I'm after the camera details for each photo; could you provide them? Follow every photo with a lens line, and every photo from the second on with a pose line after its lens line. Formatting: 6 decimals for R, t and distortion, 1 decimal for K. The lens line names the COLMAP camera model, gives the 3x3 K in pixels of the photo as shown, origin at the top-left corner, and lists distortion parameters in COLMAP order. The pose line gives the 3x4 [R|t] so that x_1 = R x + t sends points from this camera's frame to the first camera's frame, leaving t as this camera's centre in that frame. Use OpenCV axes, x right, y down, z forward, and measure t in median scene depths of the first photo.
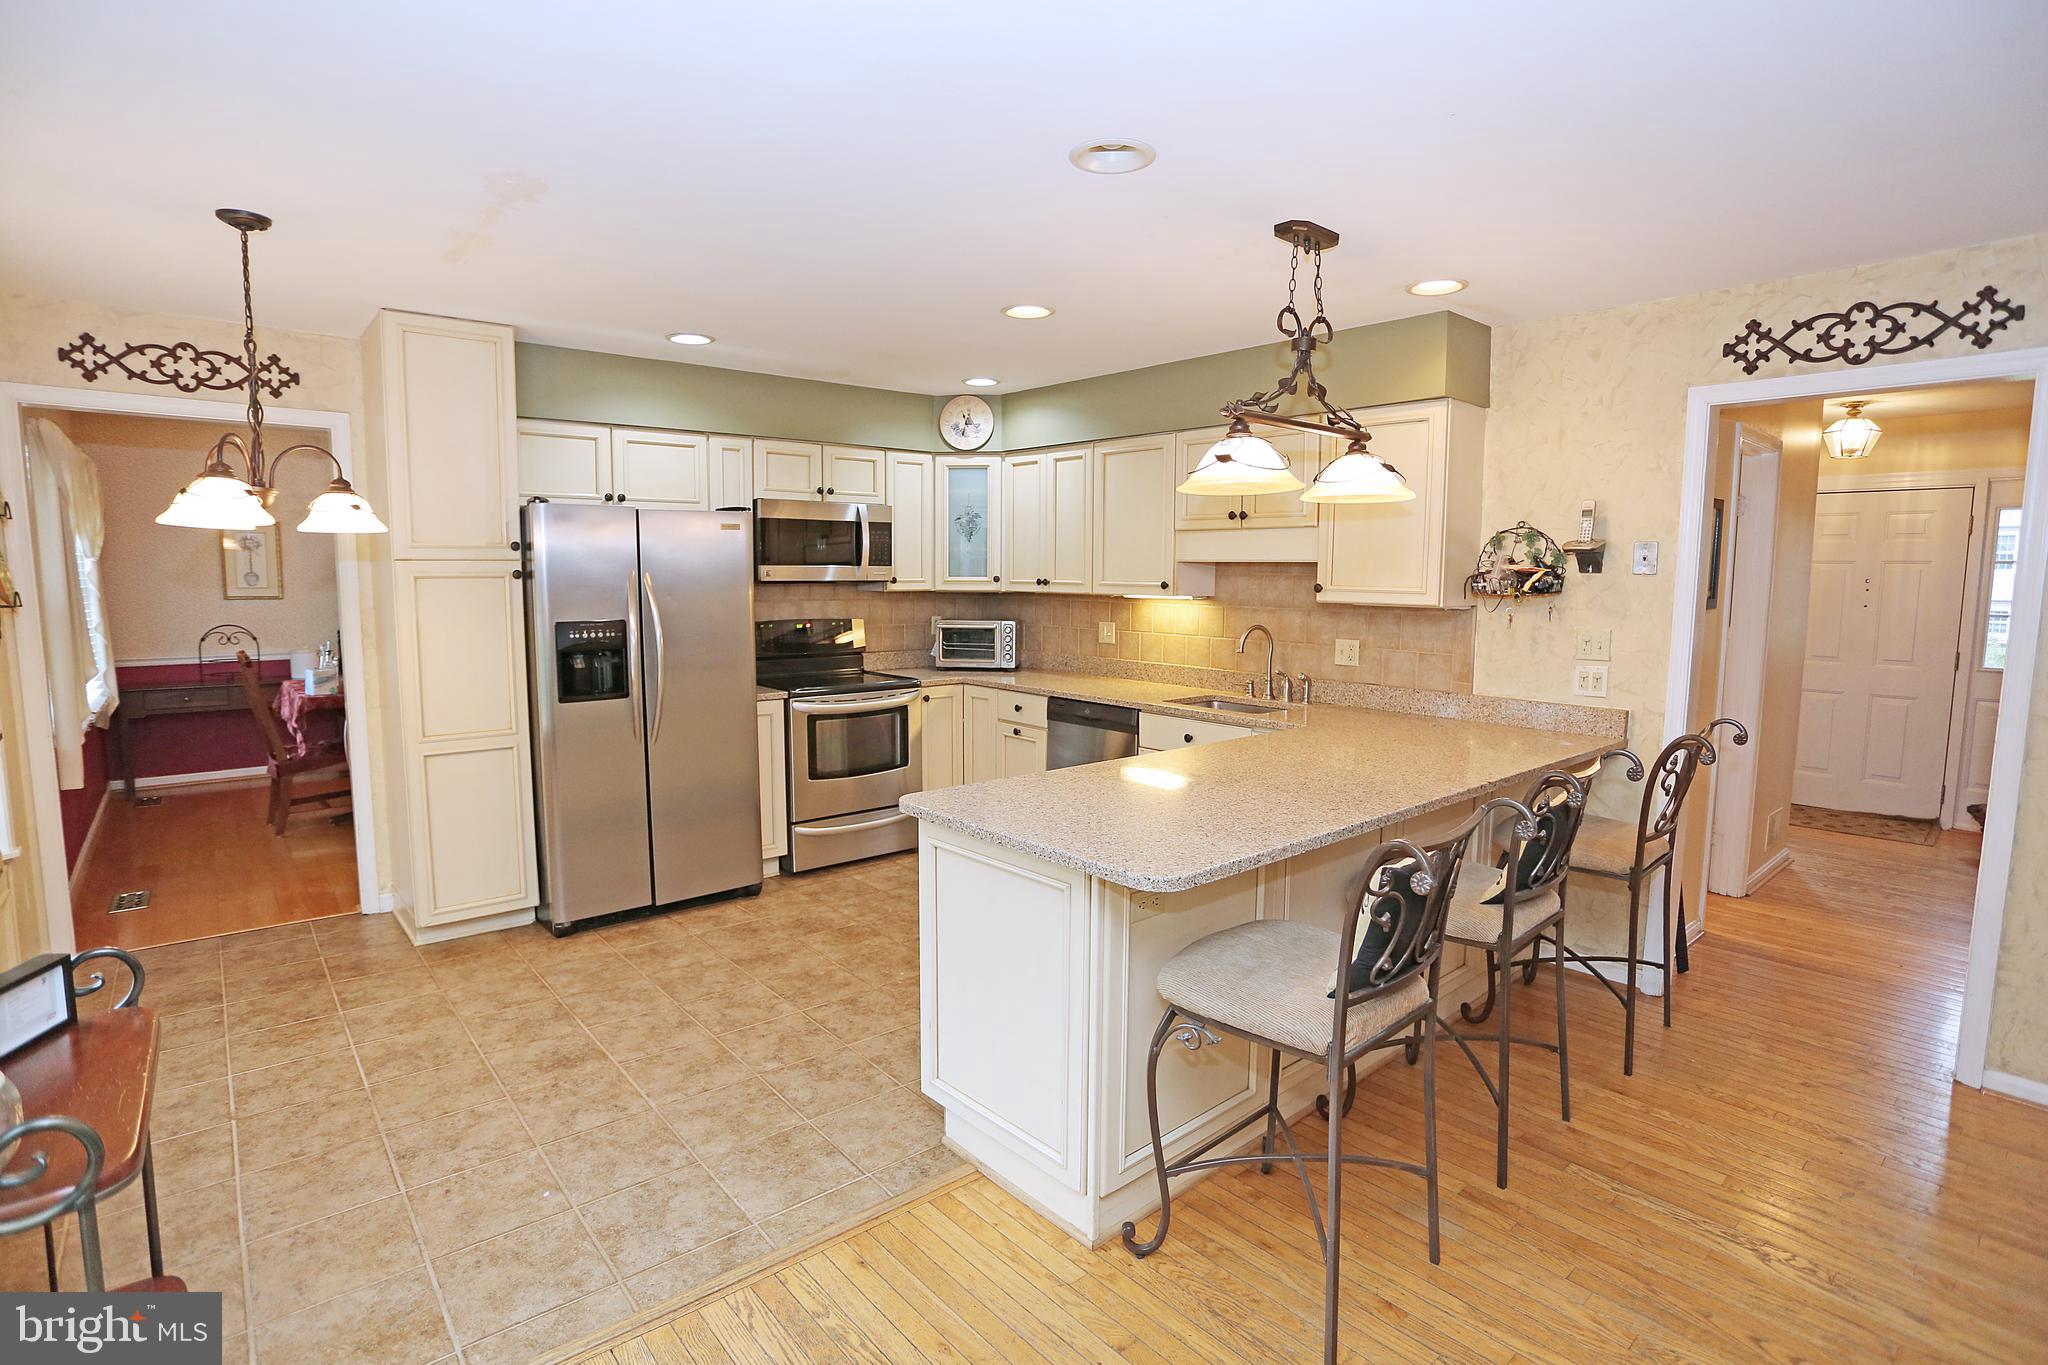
lens RADIAL K [[998.9, 0, 1014.5], [0, 998.9, 674.7], [0, 0, 1]] dist [-0.070923, 0.028088]
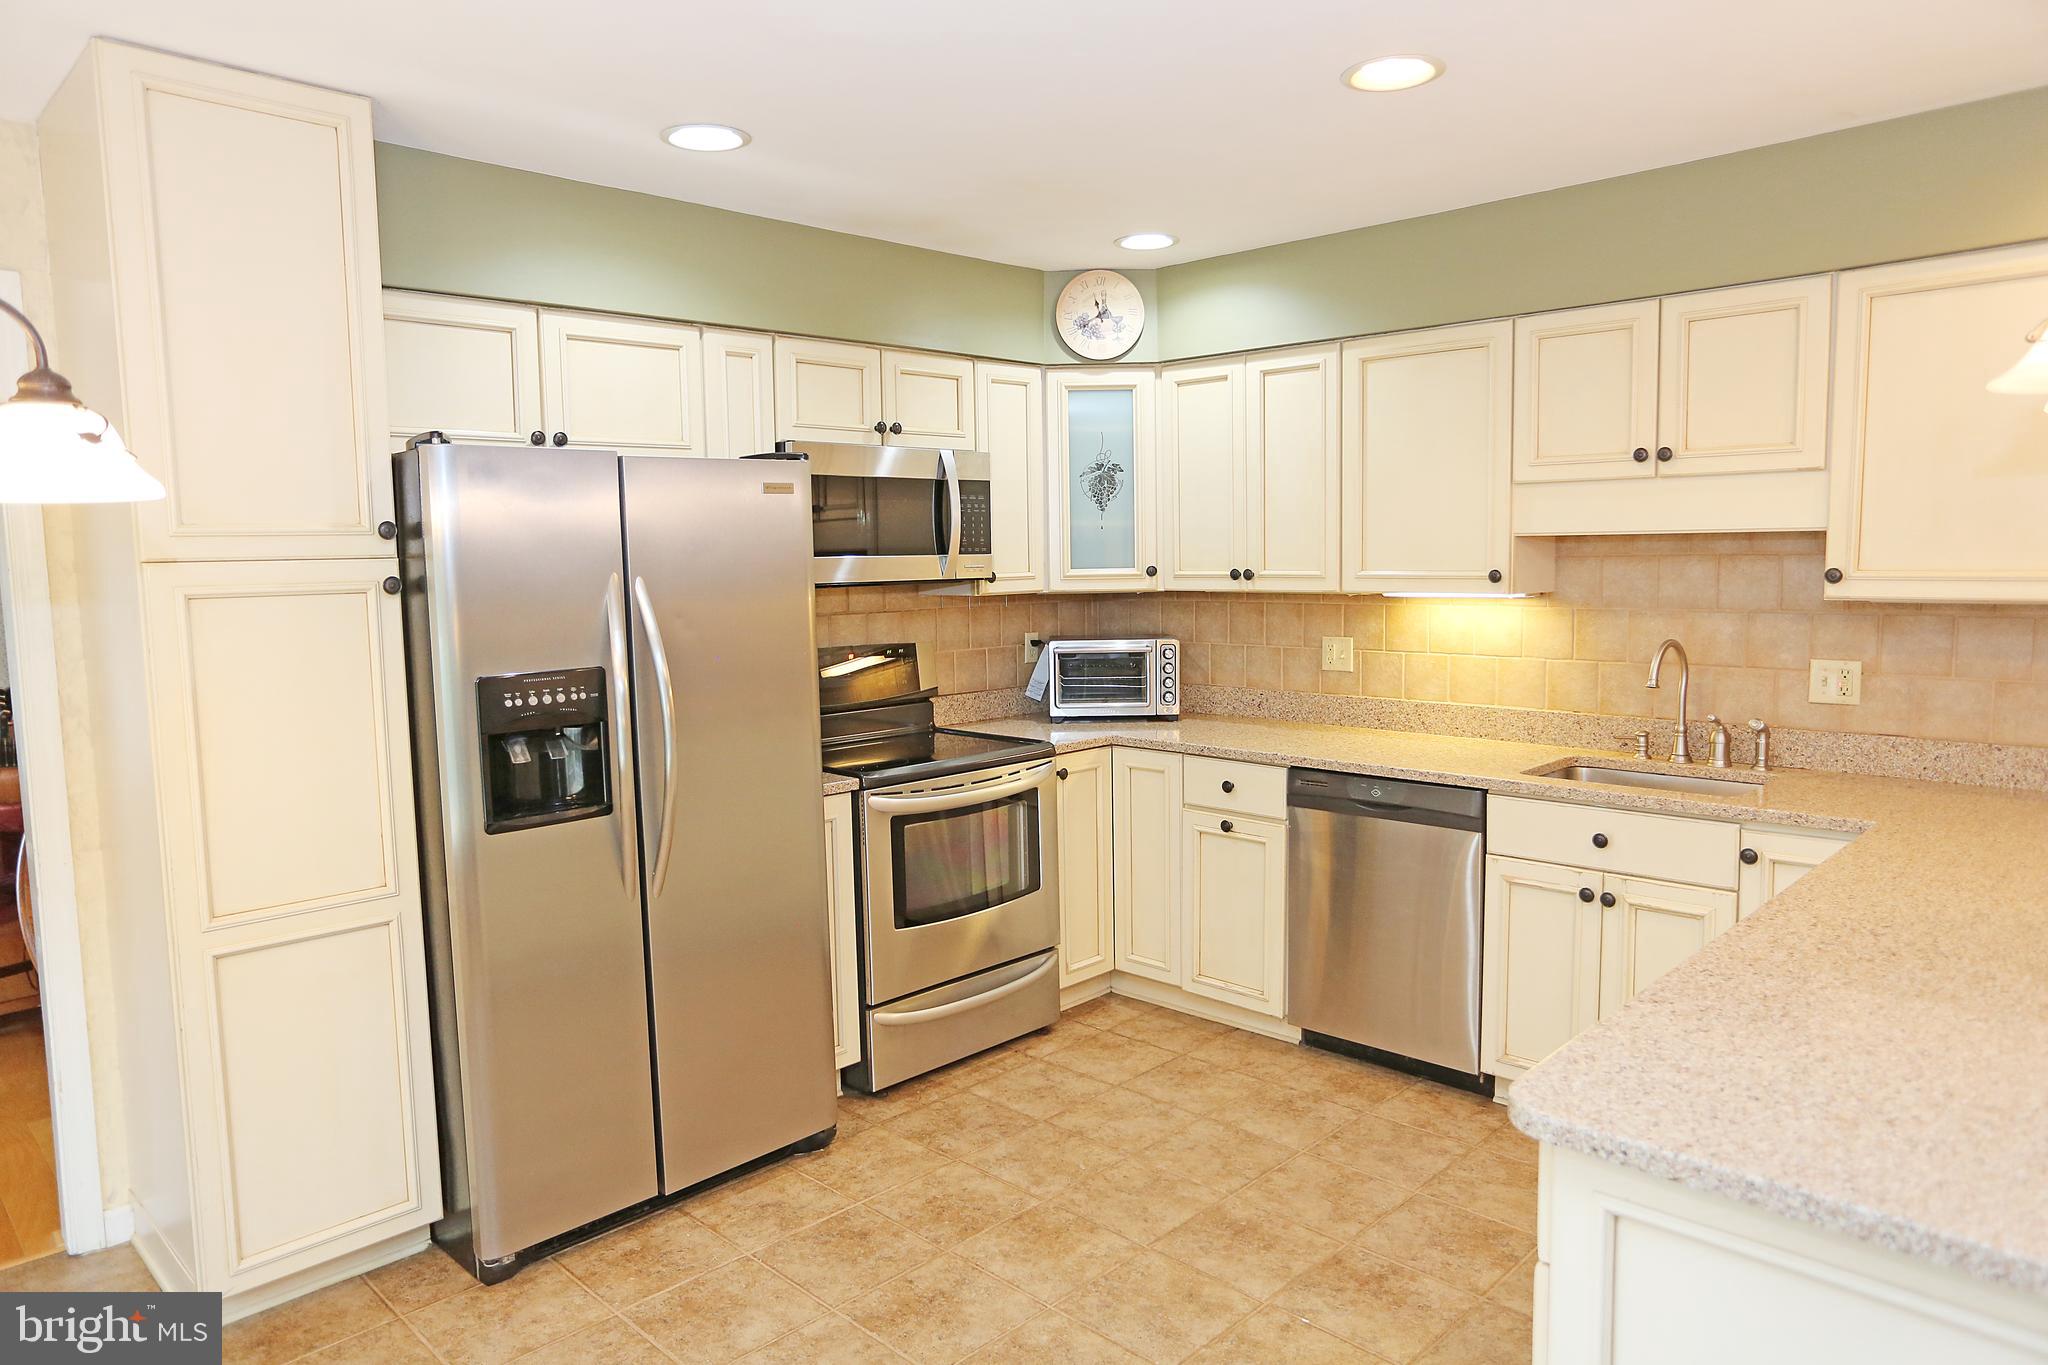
lens RADIAL K [[1302.0, 0, 1018.1], [0, 1302.0, 676.2], [0, 0, 1]] dist [-0.042685, 0.033404]
pose [[0.996089, -0.031115, 0.082699, -0.238131], [0.031956, 0.999450, -0.008863, -0.038457], [-0.082378, 0.011471, 0.996535, 0.303166]]
